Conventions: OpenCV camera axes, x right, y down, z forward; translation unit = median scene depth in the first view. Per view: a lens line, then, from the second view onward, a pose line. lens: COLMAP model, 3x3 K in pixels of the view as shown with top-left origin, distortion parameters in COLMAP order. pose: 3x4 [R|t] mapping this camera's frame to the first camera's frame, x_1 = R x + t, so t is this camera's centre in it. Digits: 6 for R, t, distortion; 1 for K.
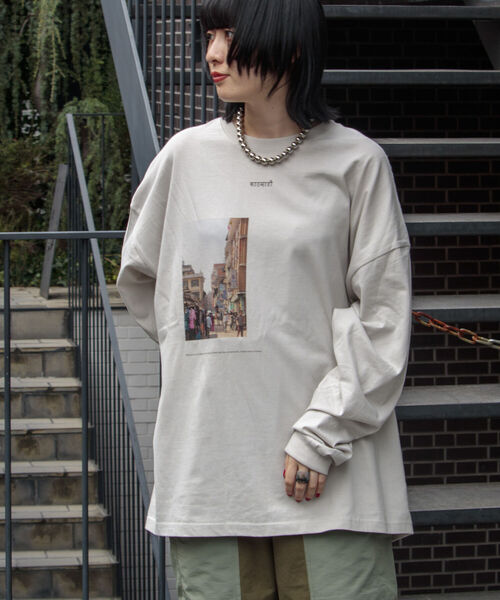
lens RADIAL K [[2523.5, 0, 250.0], [0, 2523.5, 300.0], [0, 0, 1]] dist [-0.443335, -1.093126]
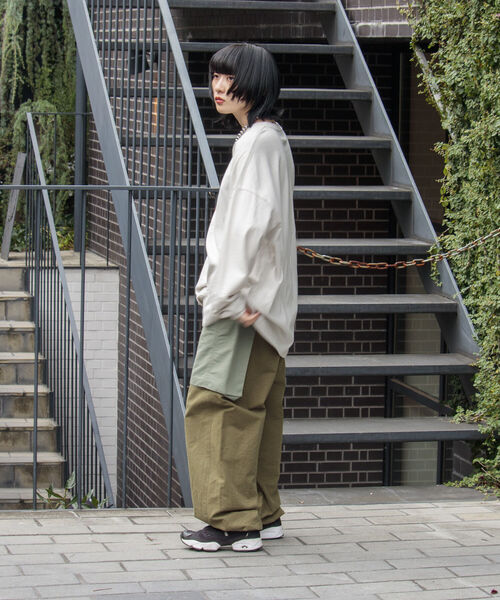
lens RADIAL K [[2779.4, 0, 250.0], [0, 2779.4, 300.0], [0, 0, 1]] dist [-0.351703, -3.993267]
pose [[0.999283, 0.015526, 0.034533, -0.007544], [-0.015332, 0.999865, -0.005865, 0.026153], [-0.034619, 0.005332, 0.999386, -0.390449]]
